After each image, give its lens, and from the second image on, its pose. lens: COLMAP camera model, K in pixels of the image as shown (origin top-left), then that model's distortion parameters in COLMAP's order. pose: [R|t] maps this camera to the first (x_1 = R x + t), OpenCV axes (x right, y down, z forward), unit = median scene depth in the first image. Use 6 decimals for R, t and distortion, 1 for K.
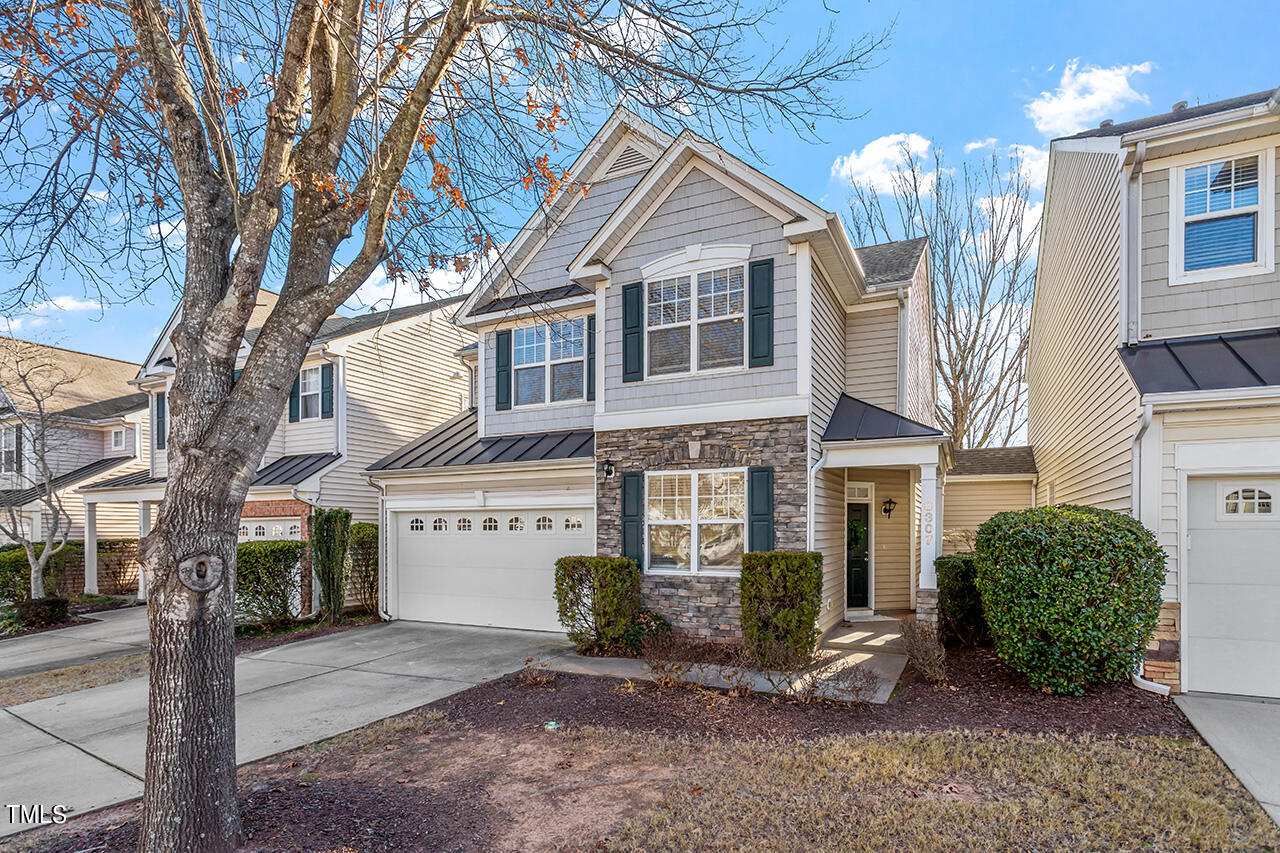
lens RADIAL K [[607.5, 0, 640.2], [0, 607.5, 431.2], [0, 0, 1]] dist [0.004064, -0.001133]
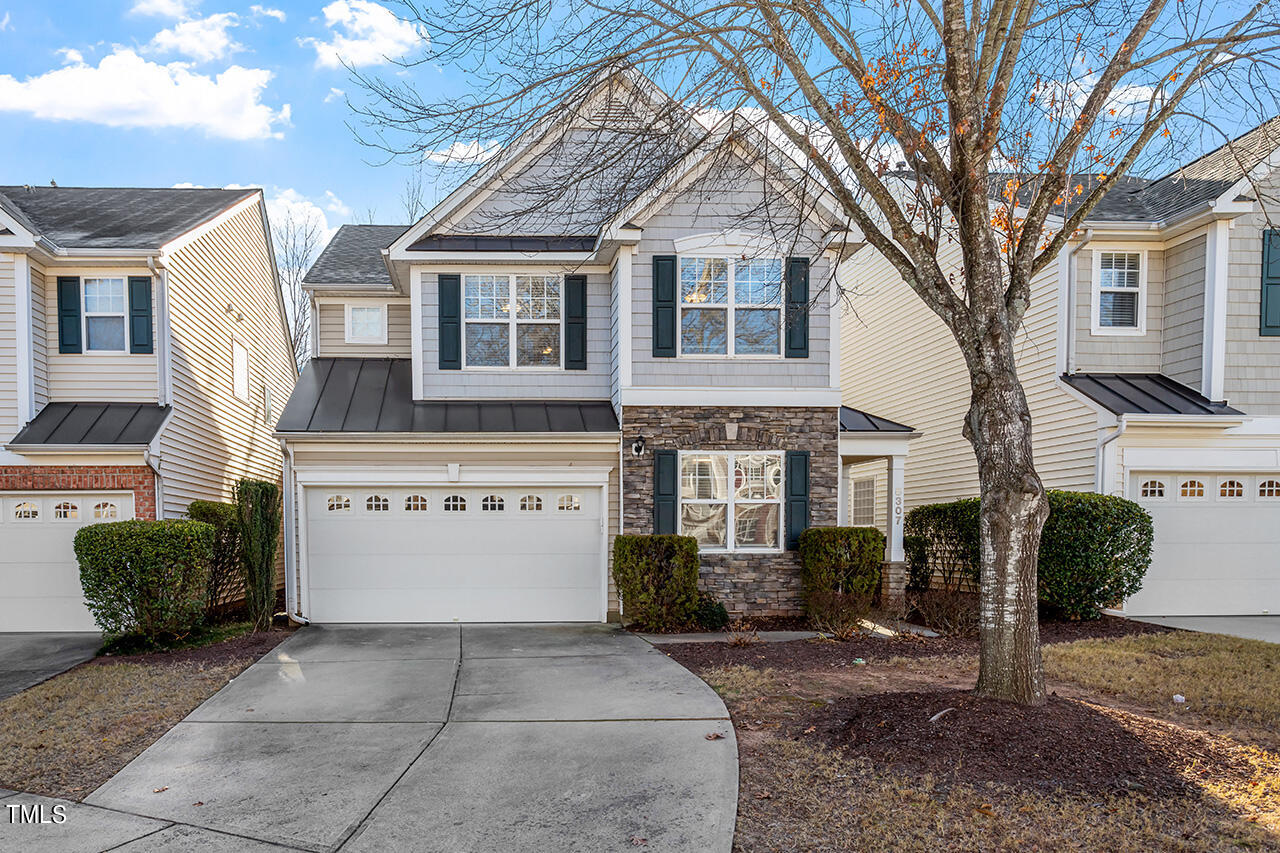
lens RADIAL K [[723.2, 0, 640.0], [0, 723.2, 424.3], [0, 0, 1]] dist [-0.003064, 0.000256]
pose [[0.893049, 0.064615, 0.445296, -0.580244], [-0.072661, 0.997356, 0.001002, 0.028158], [-0.444054, -0.033251, 0.895383, -0.020063]]
